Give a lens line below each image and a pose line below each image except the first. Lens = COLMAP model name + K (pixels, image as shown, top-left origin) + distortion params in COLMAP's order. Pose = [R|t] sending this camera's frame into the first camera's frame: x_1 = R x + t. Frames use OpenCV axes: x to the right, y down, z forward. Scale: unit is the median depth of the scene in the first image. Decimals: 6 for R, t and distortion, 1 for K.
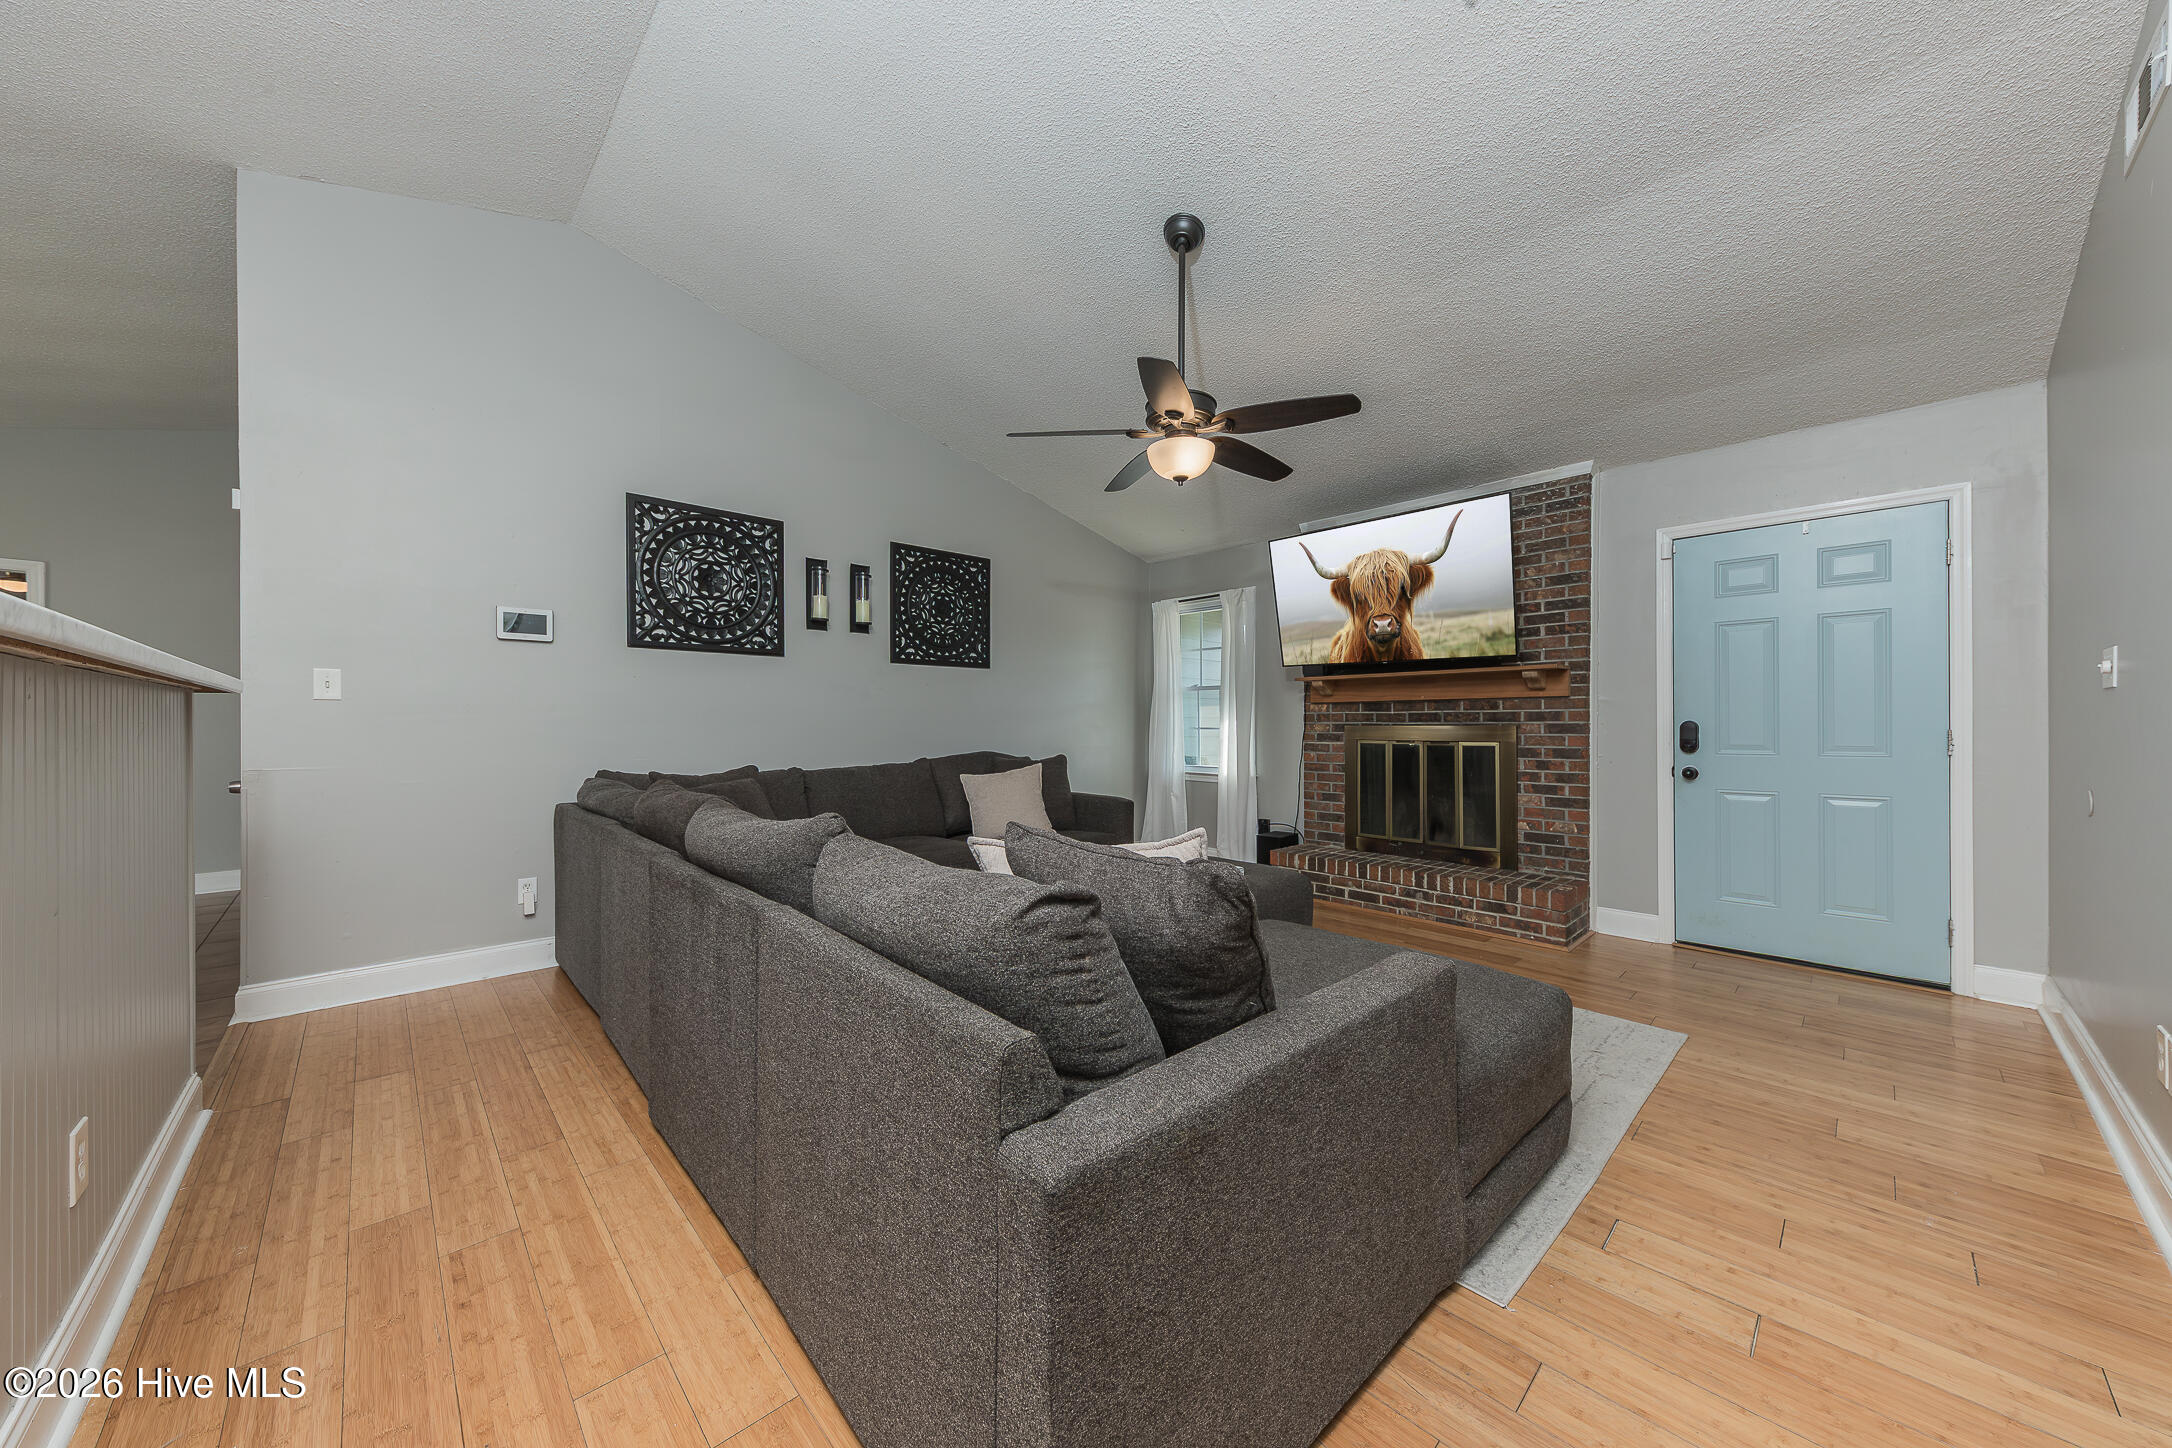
lens RADIAL K [[749.2, 0, 1090.4], [0, 749.2, 727.4], [0, 0, 1]] dist [0.020907, -0.005411]
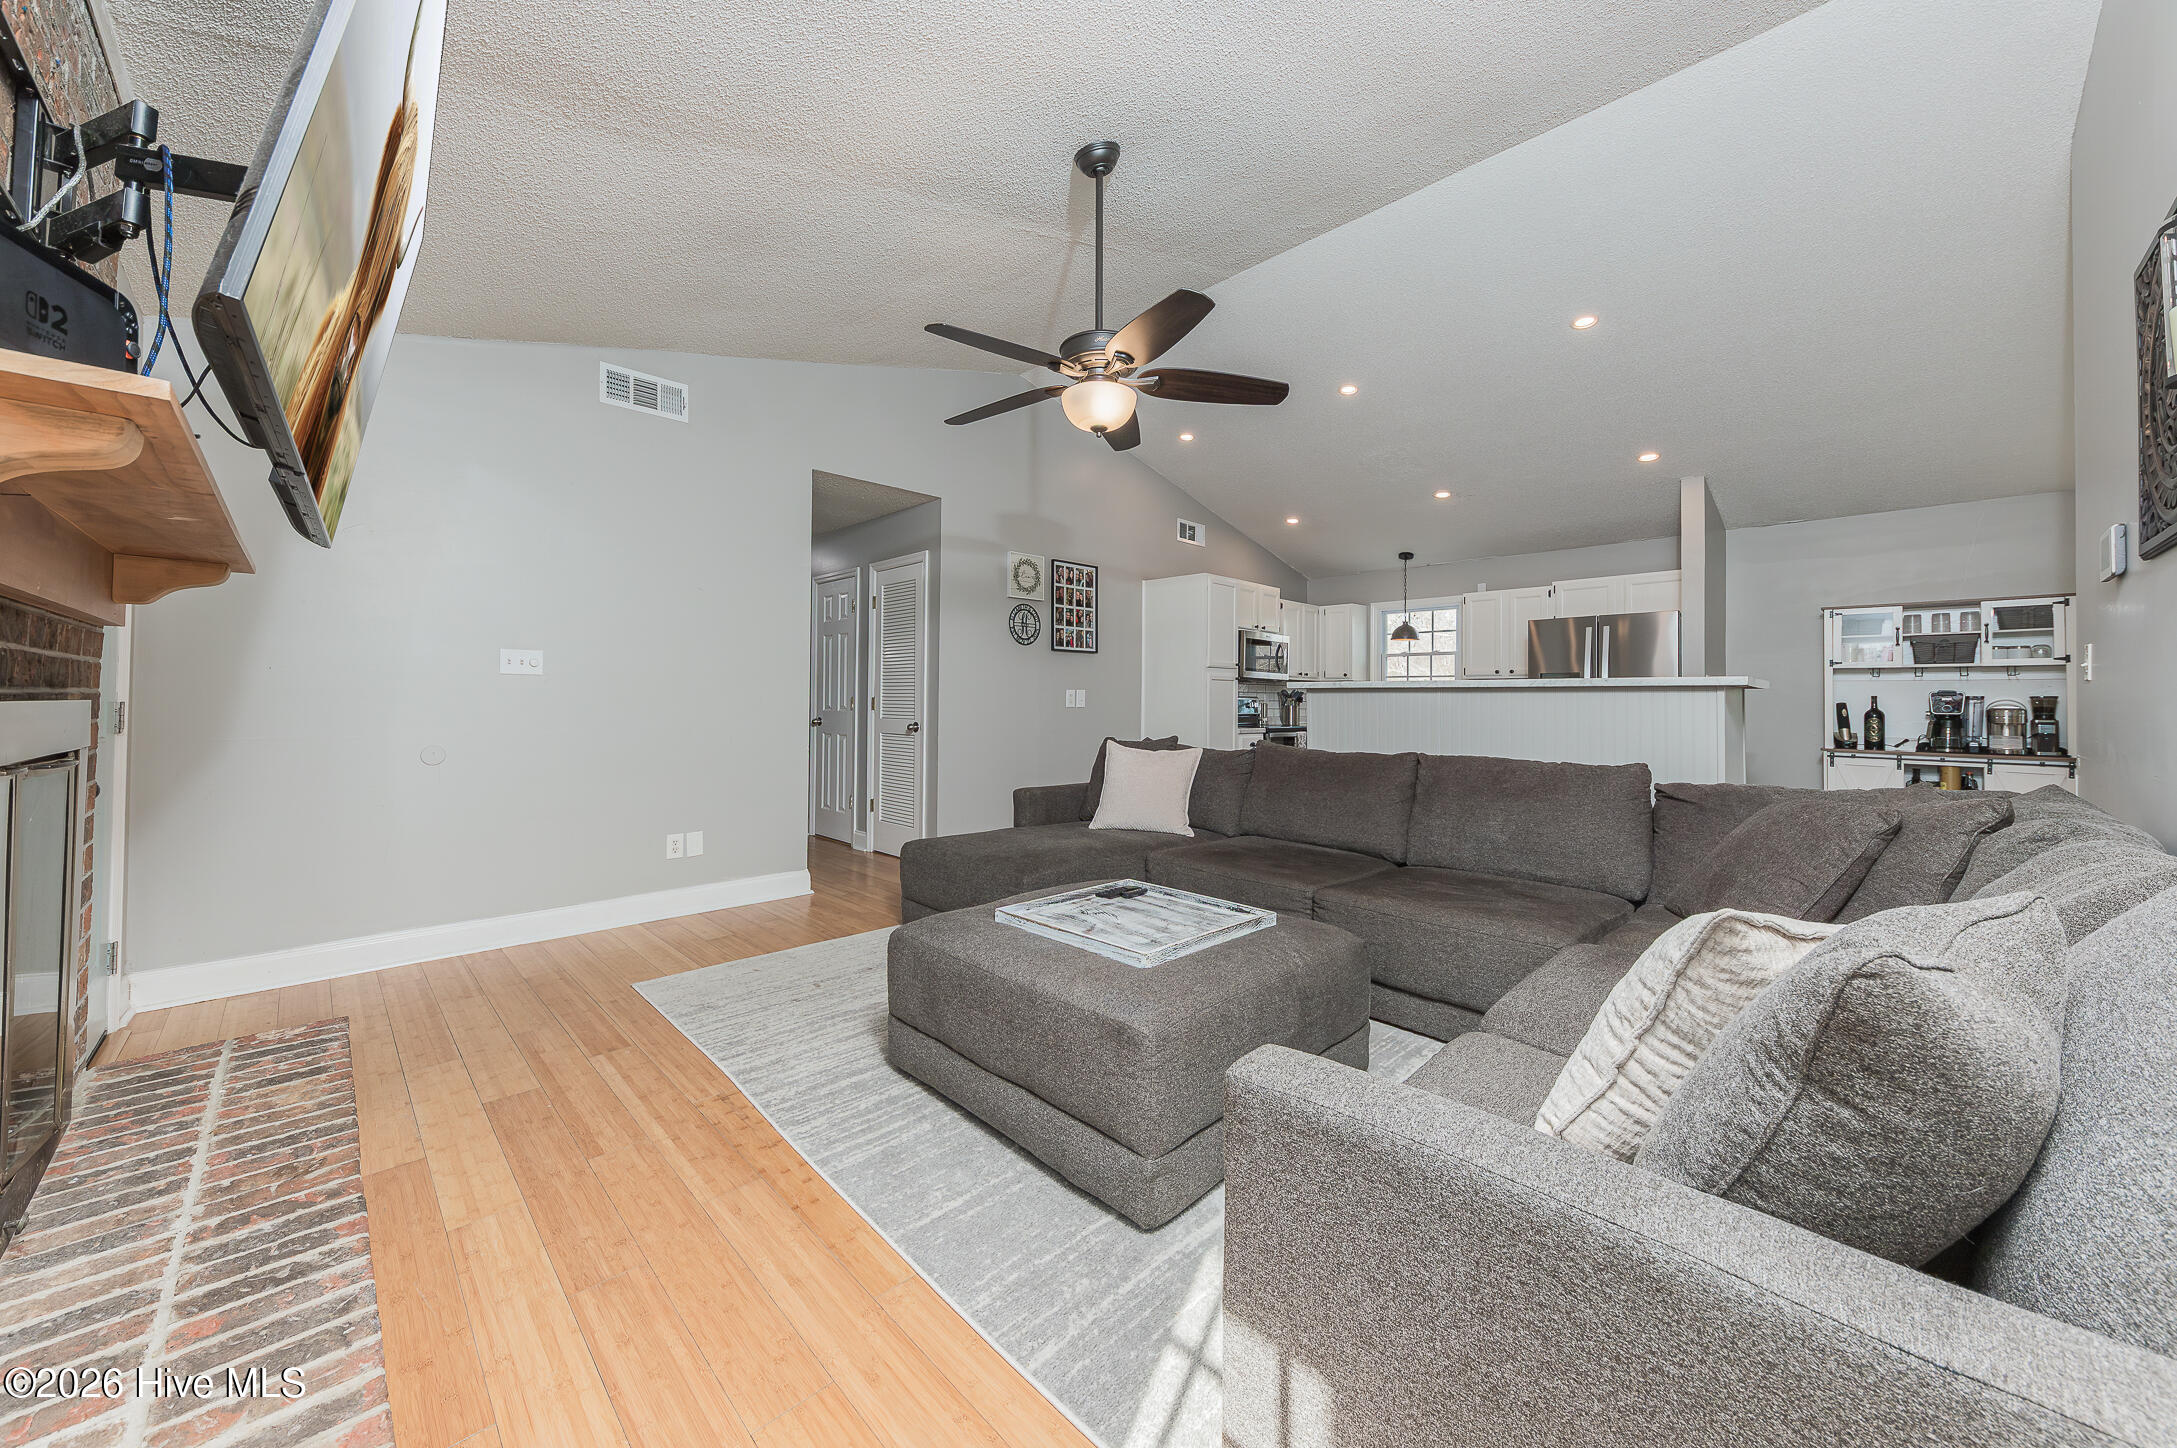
lens RADIAL K [[781.8, 0, 1039.9], [0, 781.8, 689.5], [0, 0, 1]] dist [0.001552, -0.004228]
pose [[-0.999781, -0.008227, 0.019252, 0.140231], [-0.008457, 0.999894, -0.011889, -0.002333], [-0.019152, -0.012050, -0.999744, 1.416181]]
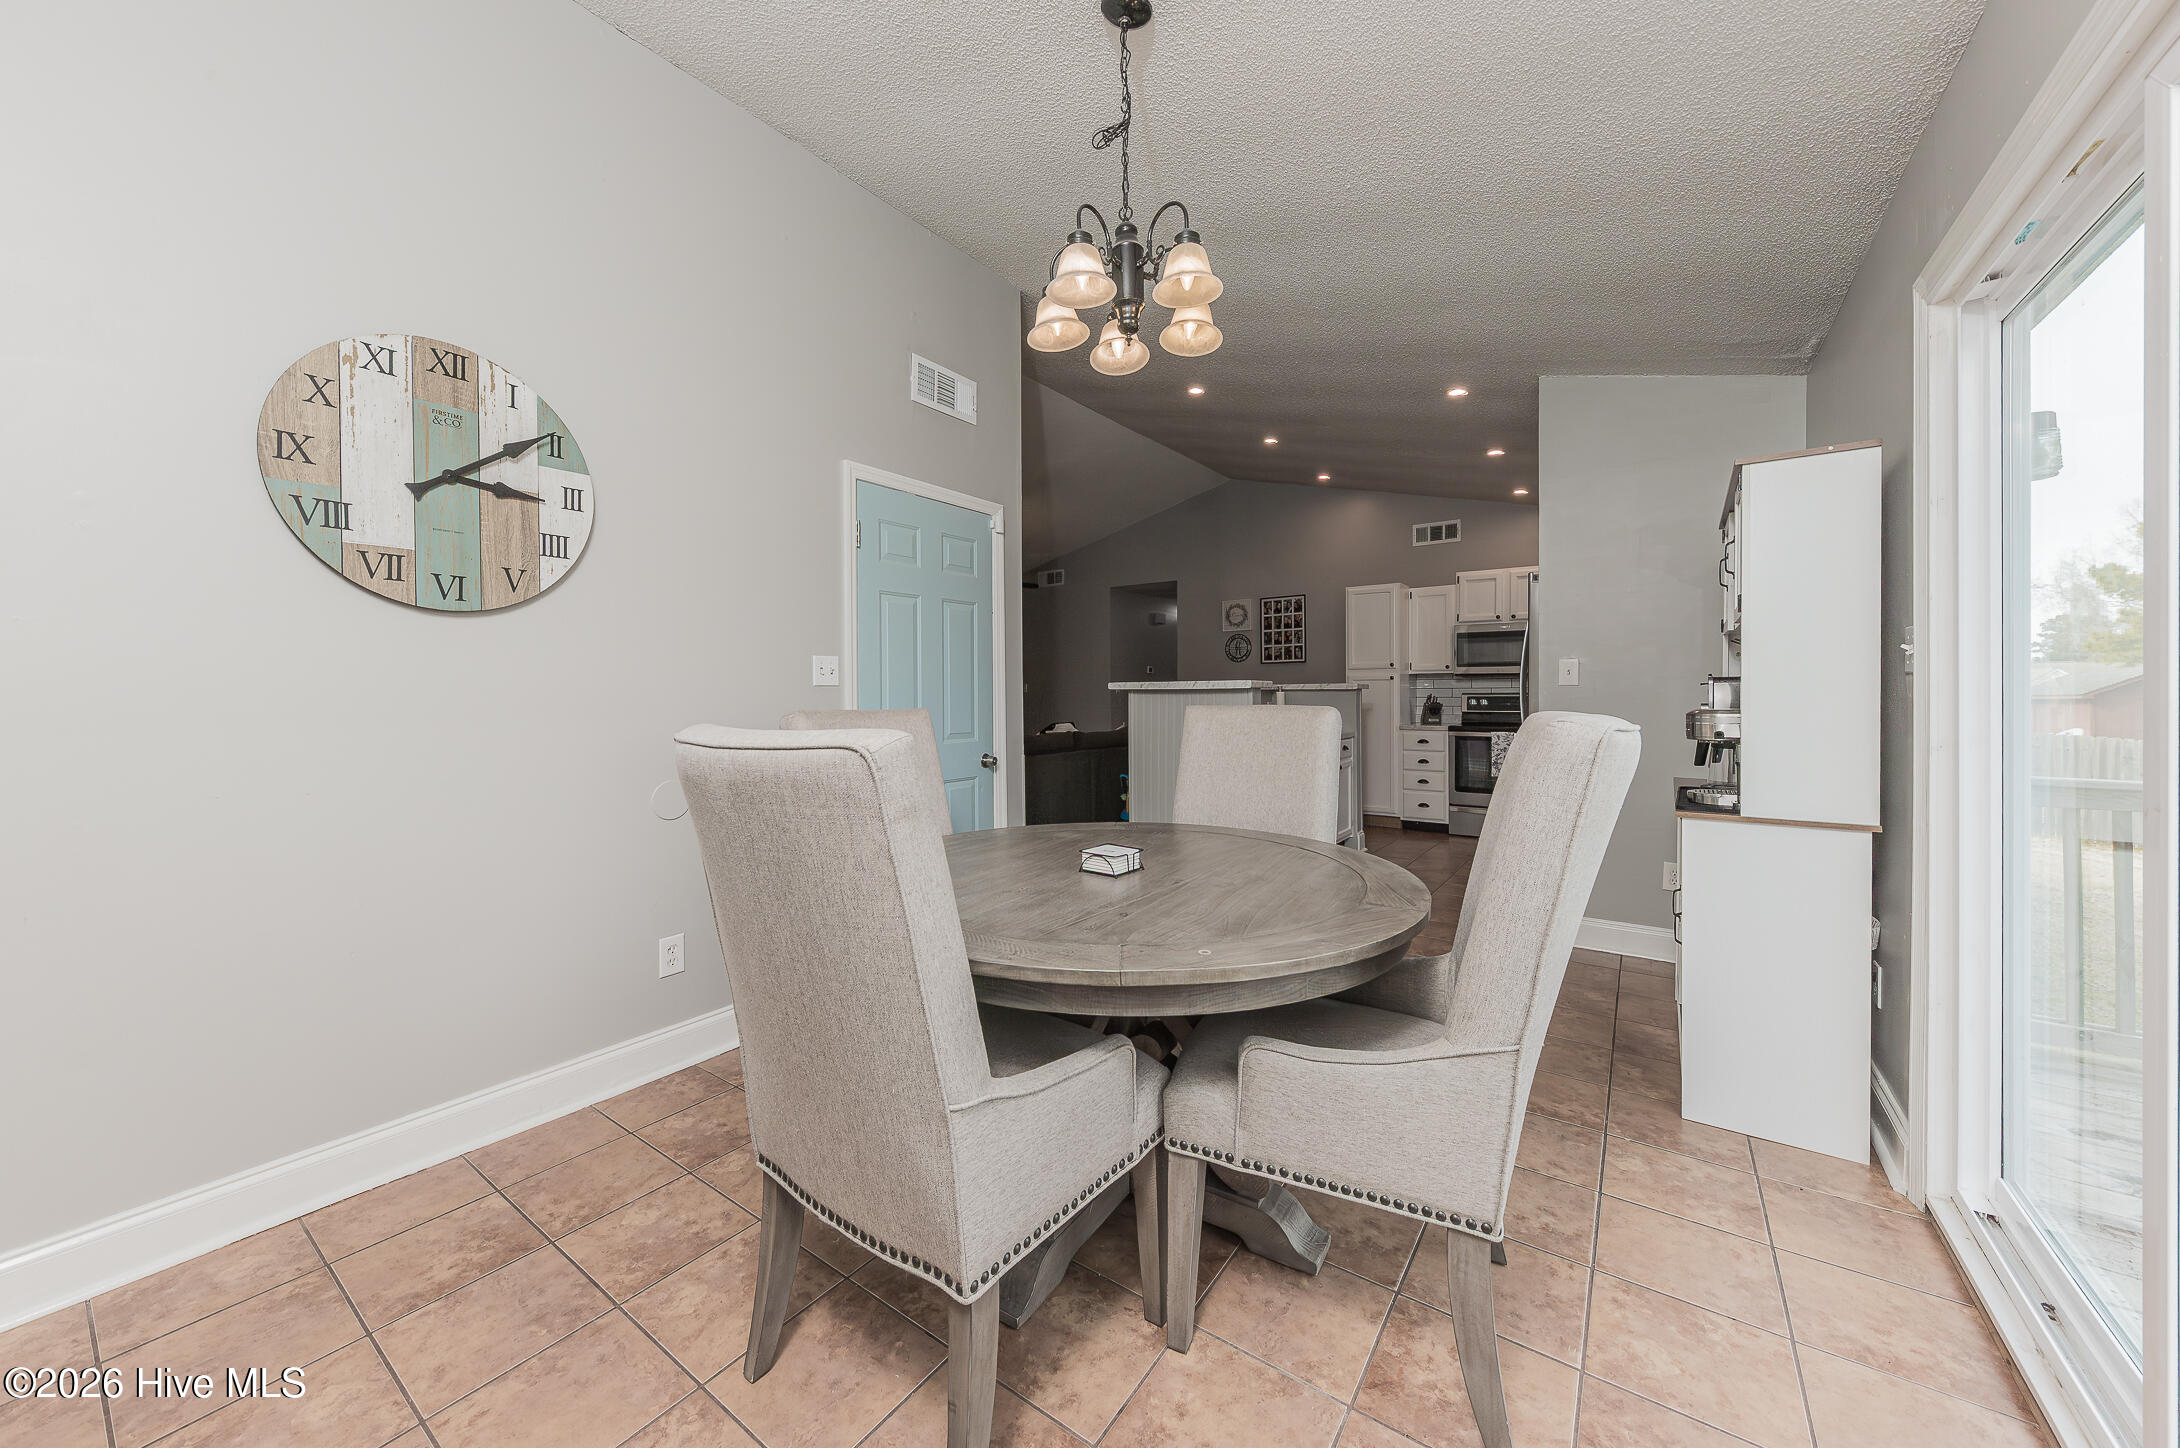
lens RADIAL K [[784.7, 0, 1083.3], [0, 784.7, 687.0], [0, 0, 1]] dist [0.015070, -0.006275]
pose [[-0.182648, 0.013165, 0.983090, -1.745775], [0.010459, 0.999880, -0.011447, -0.013968], [-0.983123, 0.008191, -0.182764, 0.796369]]
